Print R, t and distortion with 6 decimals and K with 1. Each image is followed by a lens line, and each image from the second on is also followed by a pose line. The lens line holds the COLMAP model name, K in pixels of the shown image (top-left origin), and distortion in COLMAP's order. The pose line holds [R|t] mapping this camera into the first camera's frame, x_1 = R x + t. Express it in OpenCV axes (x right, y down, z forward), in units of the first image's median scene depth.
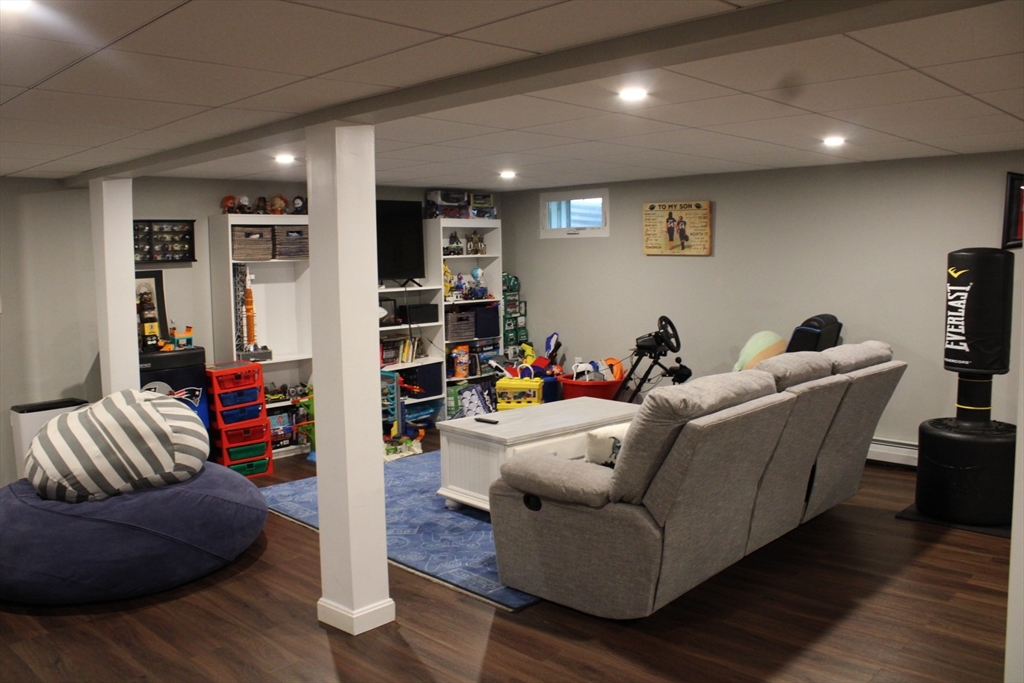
lens RADIAL K [[854.2, 0, 509.4], [0, 854.2, 342.4], [0, 0, 1]] dist [-0.156576, 0.133133]
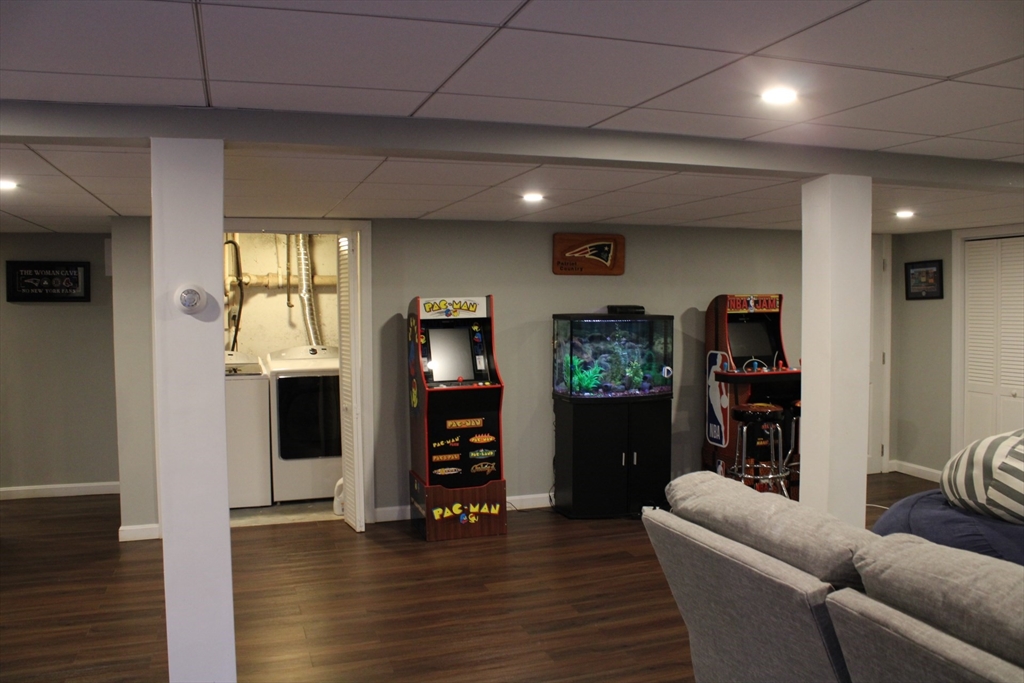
lens RADIAL K [[854.2, 0, 508.6], [0, 854.2, 339.3], [0, 0, 1]] dist [-0.156576, 0.133133]
pose [[-0.443644, 0.071280, -0.893364, 0.706061], [-0.072672, 0.990688, 0.115134, -0.114933], [0.893252, 0.116001, -0.434332, 0.816246]]
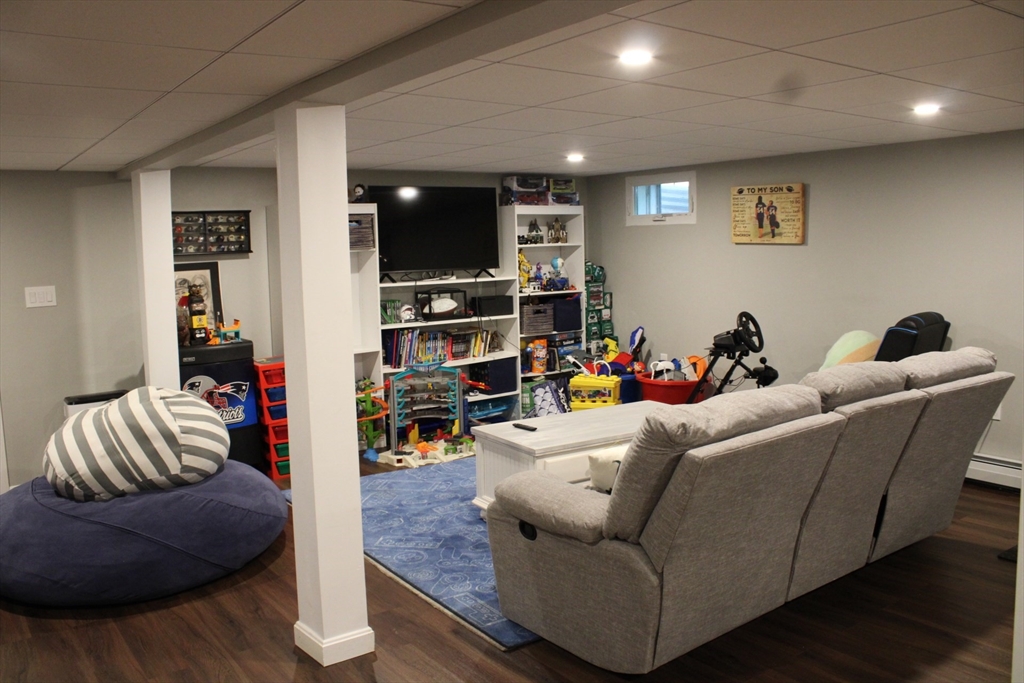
lens RADIAL K [[854.2, 0, 494.3], [0, 854.2, 343.9], [0, 0, 1]] dist [-0.156576, 0.133133]
pose [[0.984284, 0.014235, -0.176020, 0.113513], [-0.011010, 0.999753, 0.019284, -0.016563], [0.176251, -0.017043, 0.984198, 0.104436]]
